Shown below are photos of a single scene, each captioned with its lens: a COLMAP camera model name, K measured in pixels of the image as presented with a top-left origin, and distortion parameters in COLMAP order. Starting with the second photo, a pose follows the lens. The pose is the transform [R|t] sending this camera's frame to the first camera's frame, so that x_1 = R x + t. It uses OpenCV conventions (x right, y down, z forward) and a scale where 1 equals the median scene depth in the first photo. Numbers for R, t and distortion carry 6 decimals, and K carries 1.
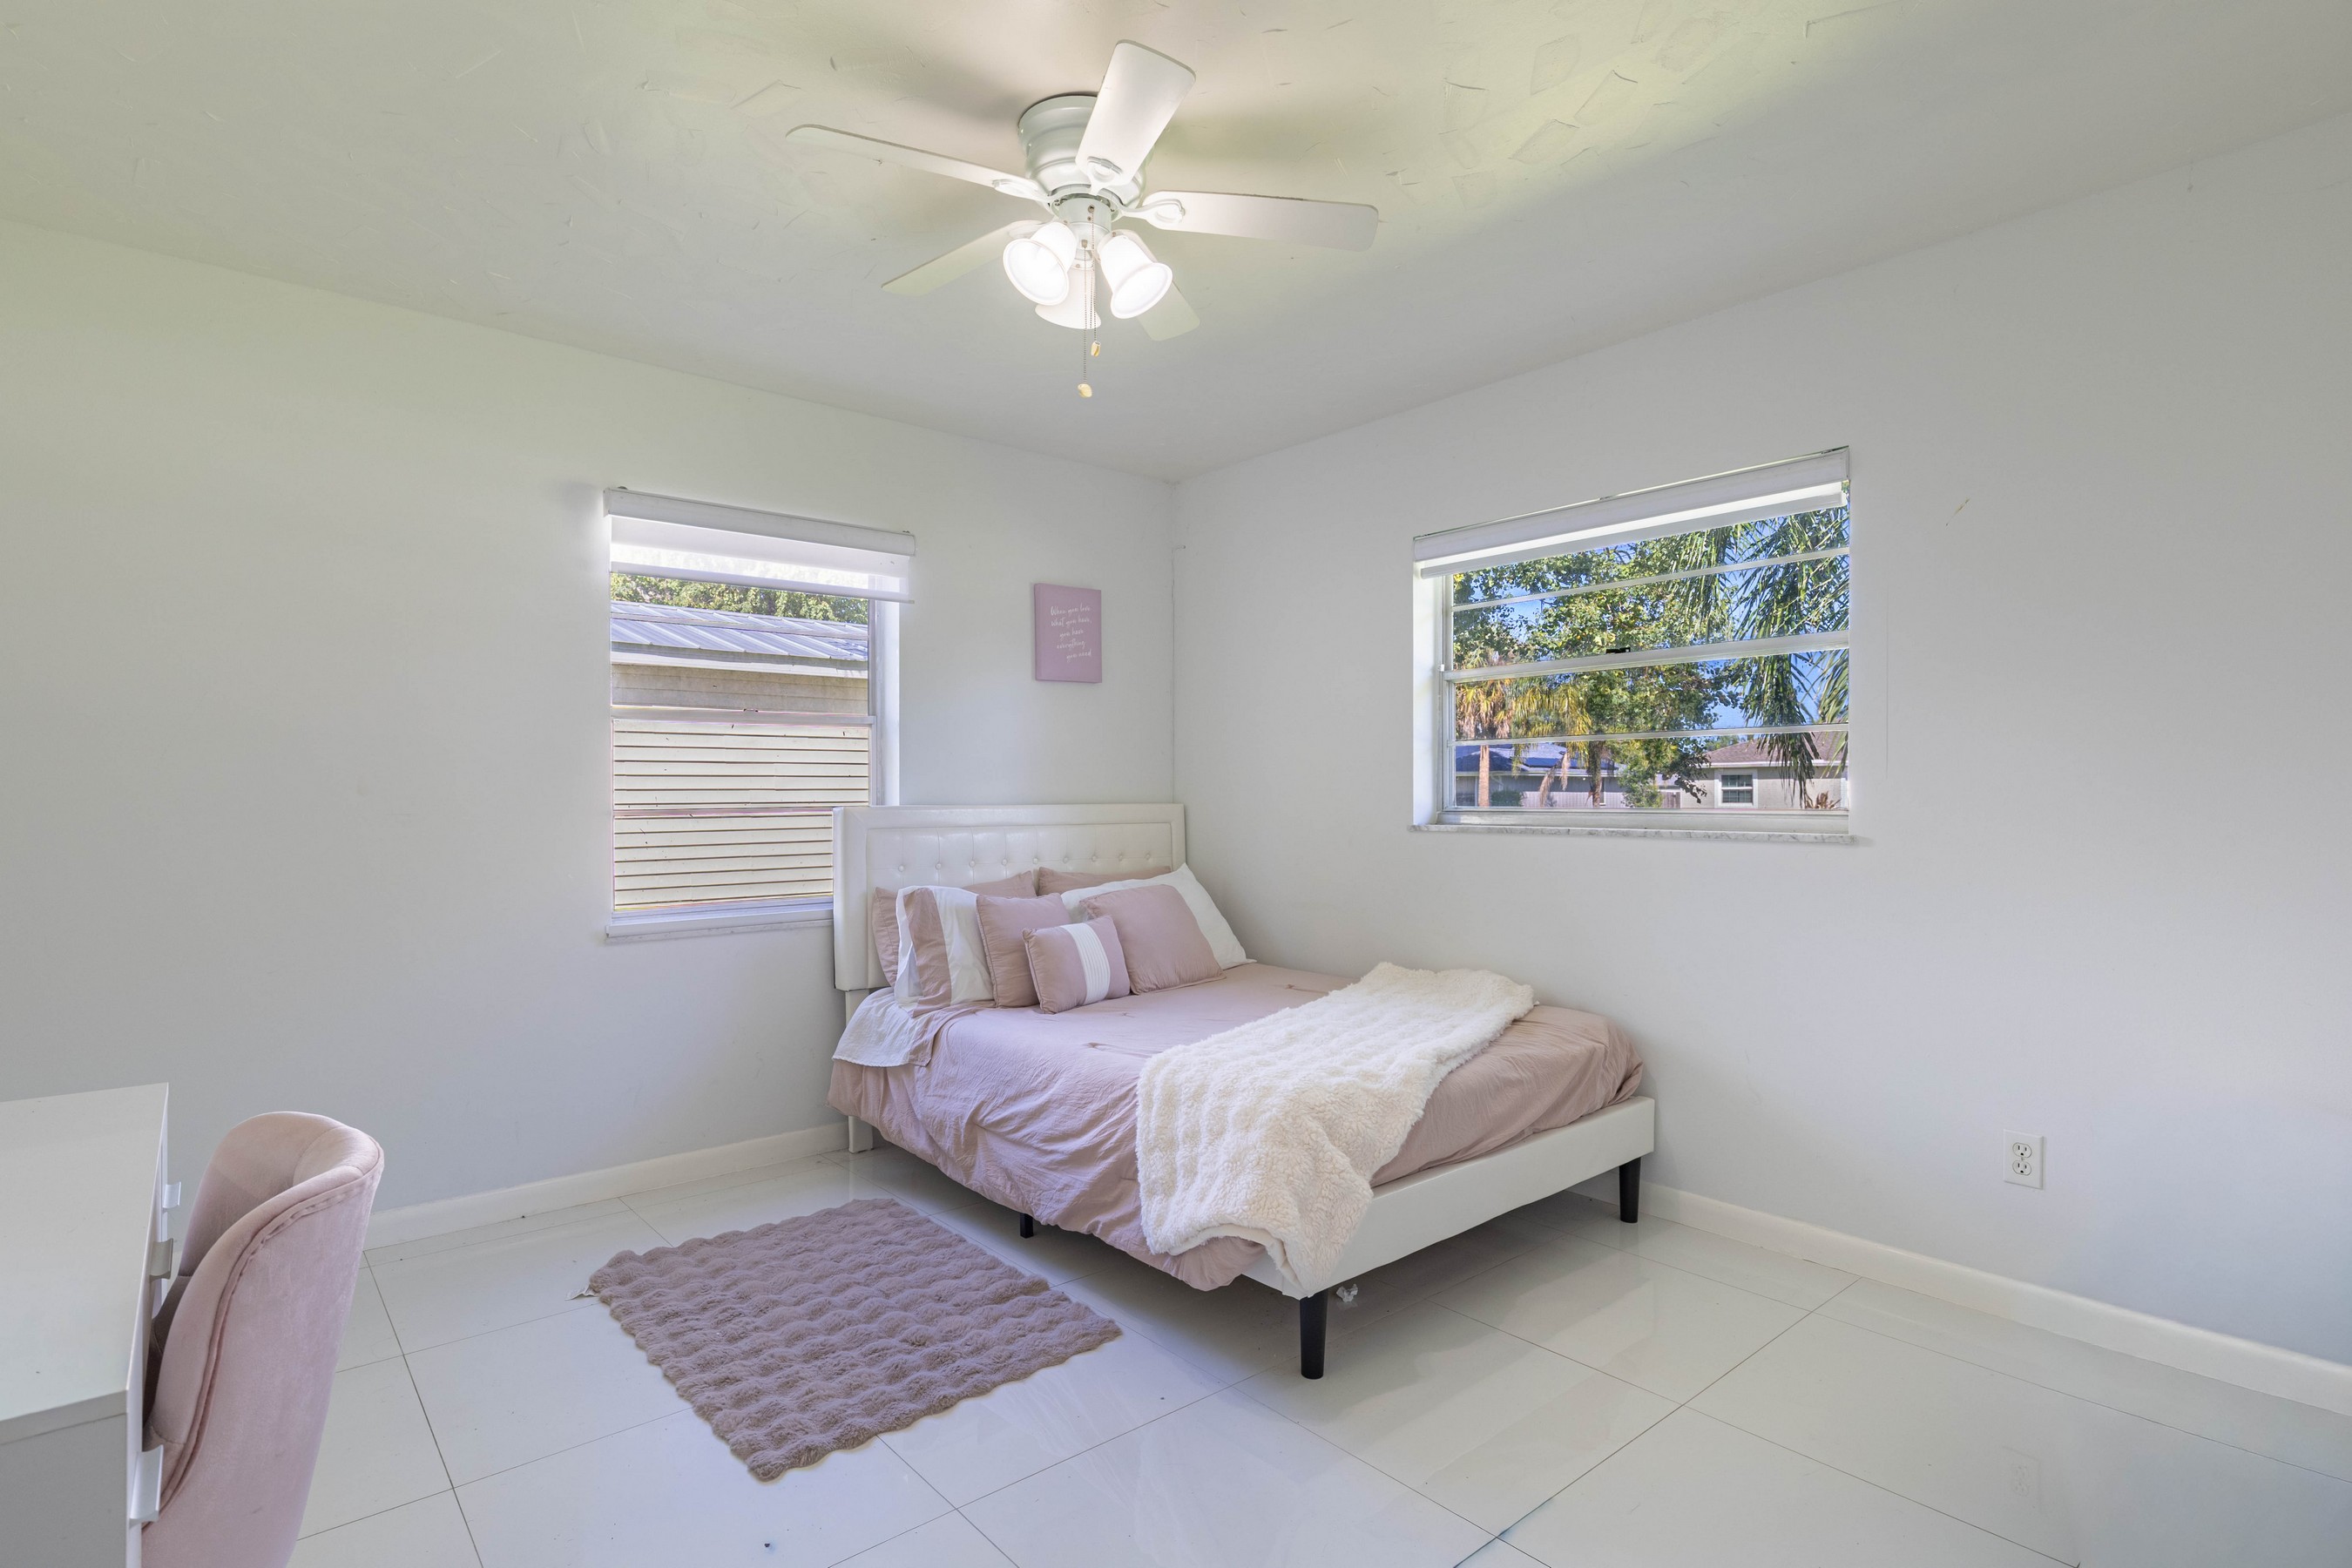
lens RADIAL K [[1179.3, 0, 1194.6], [0, 1179.3, 791.4], [0, 0, 1]] dist [-0.000229, -0.000072]
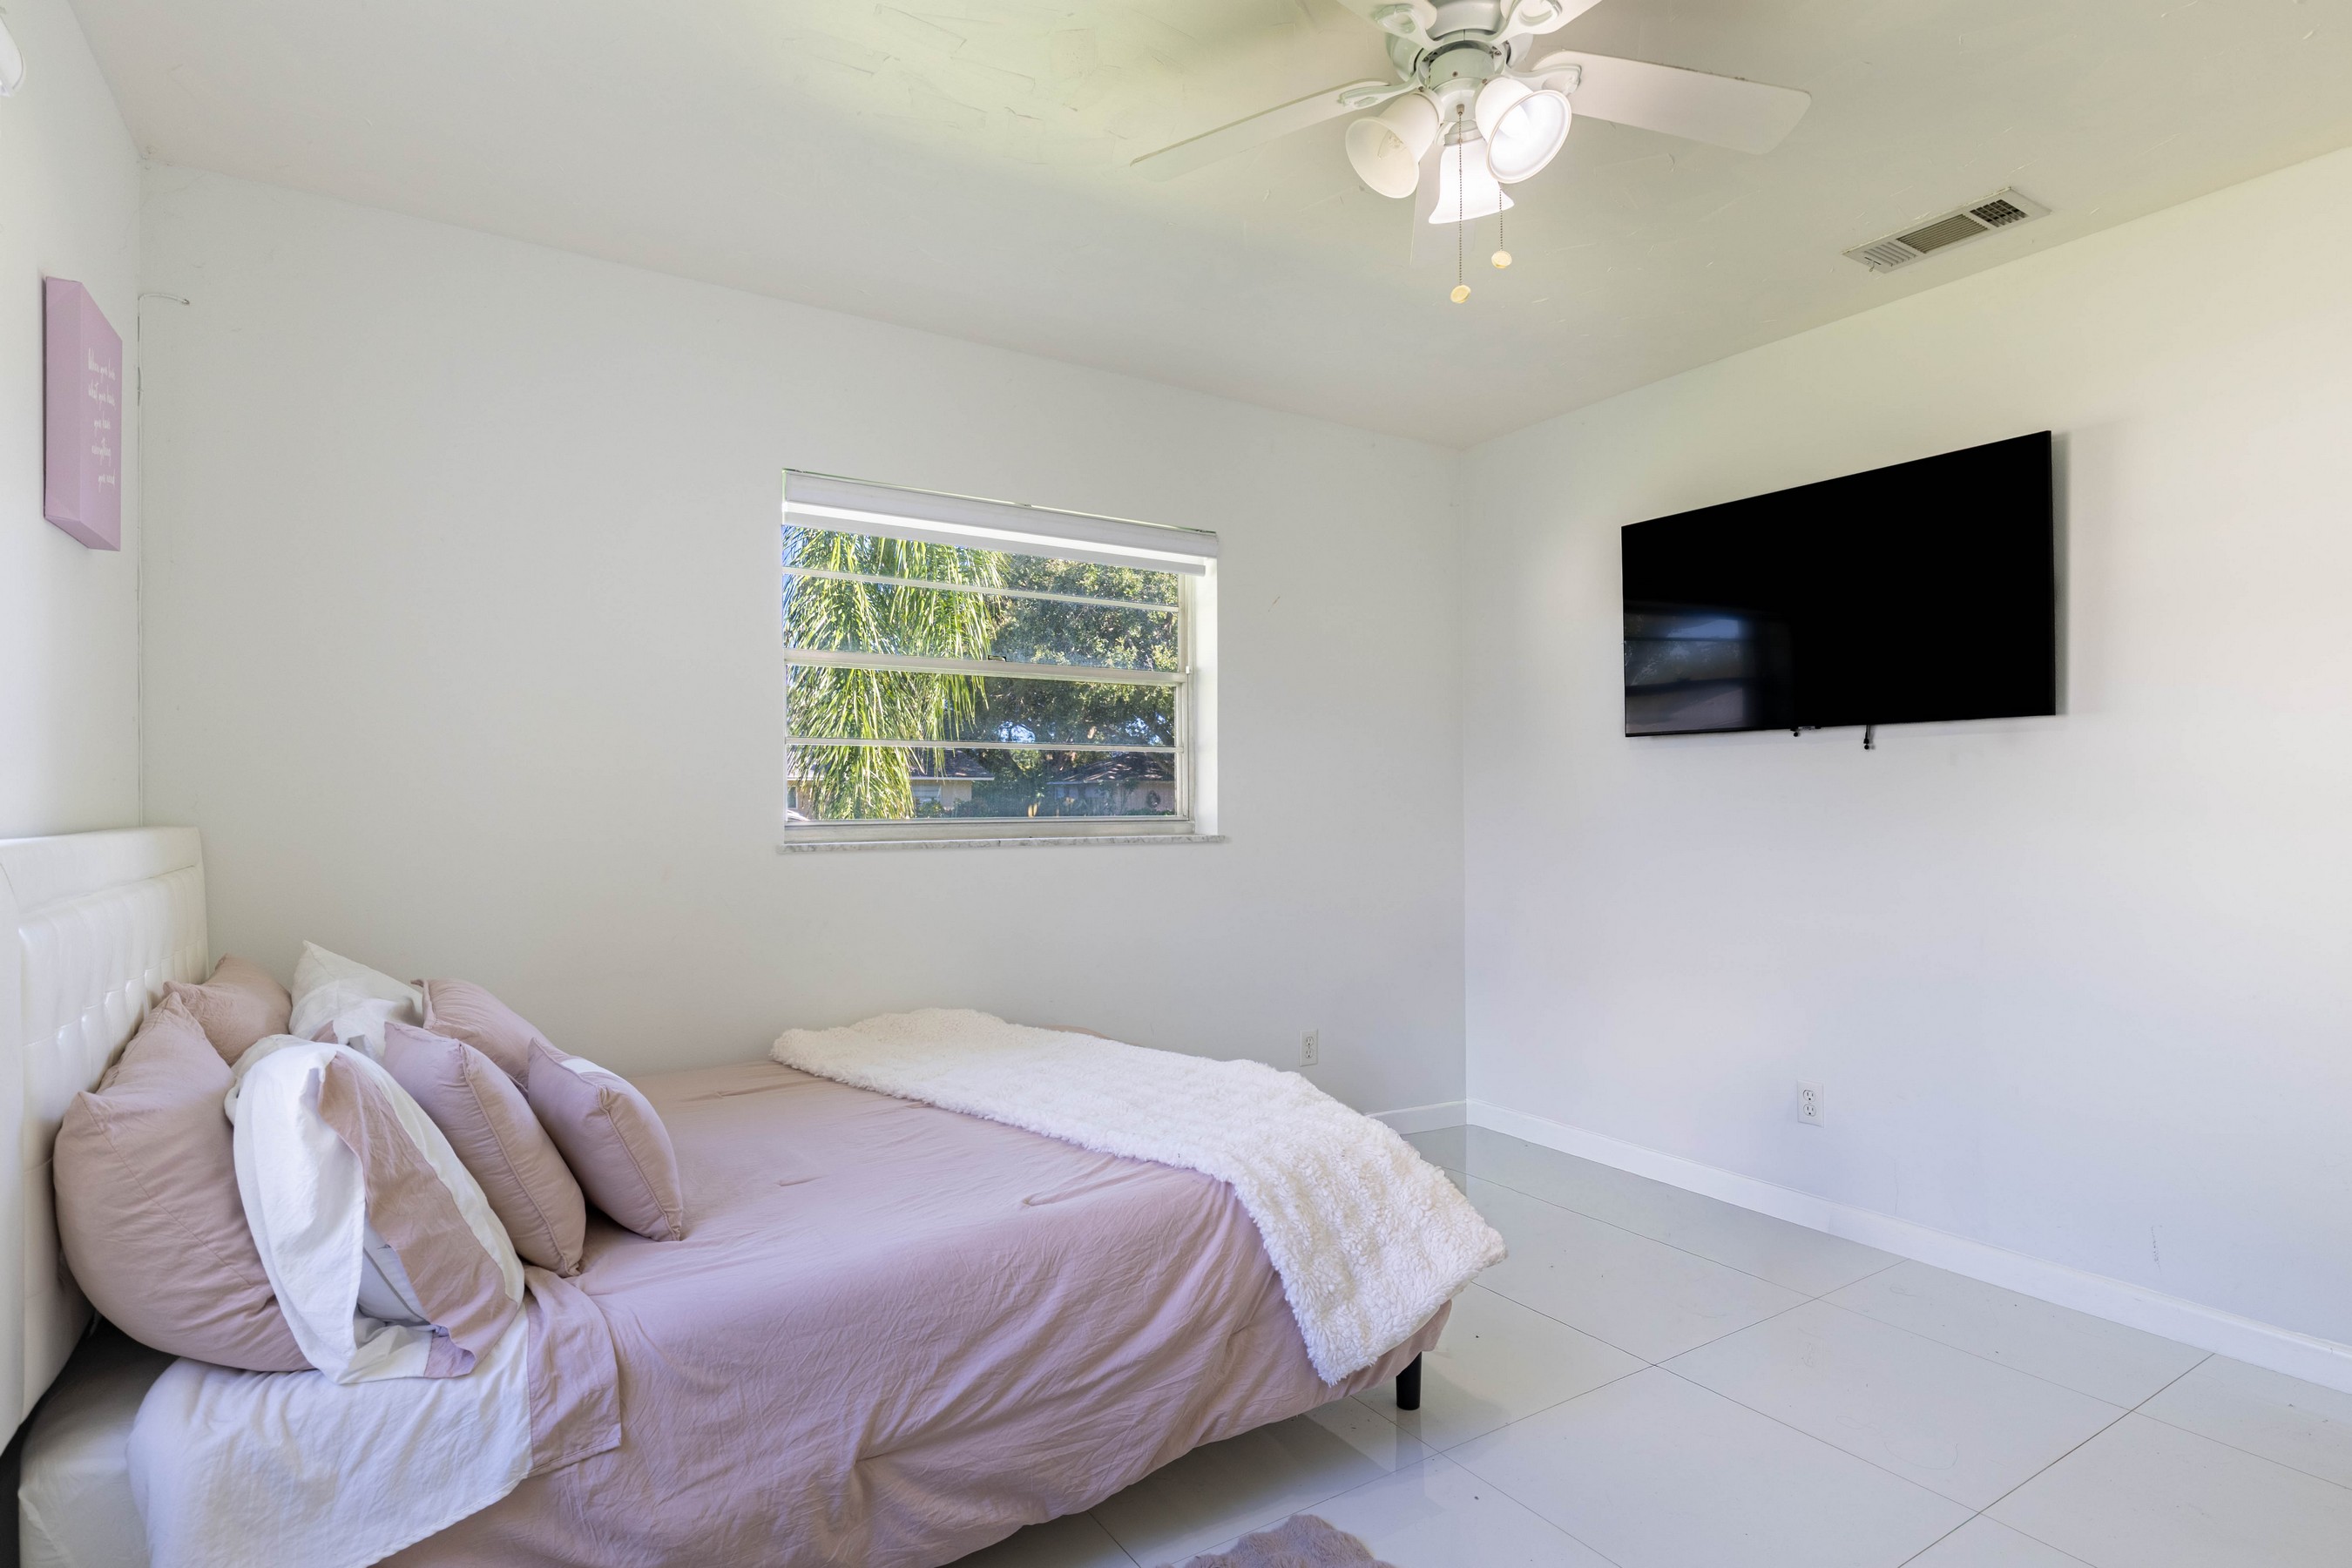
lens RADIAL K [[1179.3, 0, 1194.6], [0, 1179.3, 791.4], [0, 0, 1]] dist [-0.000229, -0.000072]
pose [[0.131862, 0.008211, 0.991234, -0.656397], [0.000097, 0.999966, -0.008296, 0.000337], [-0.991268, 0.001190, 0.131857, 0.776342]]
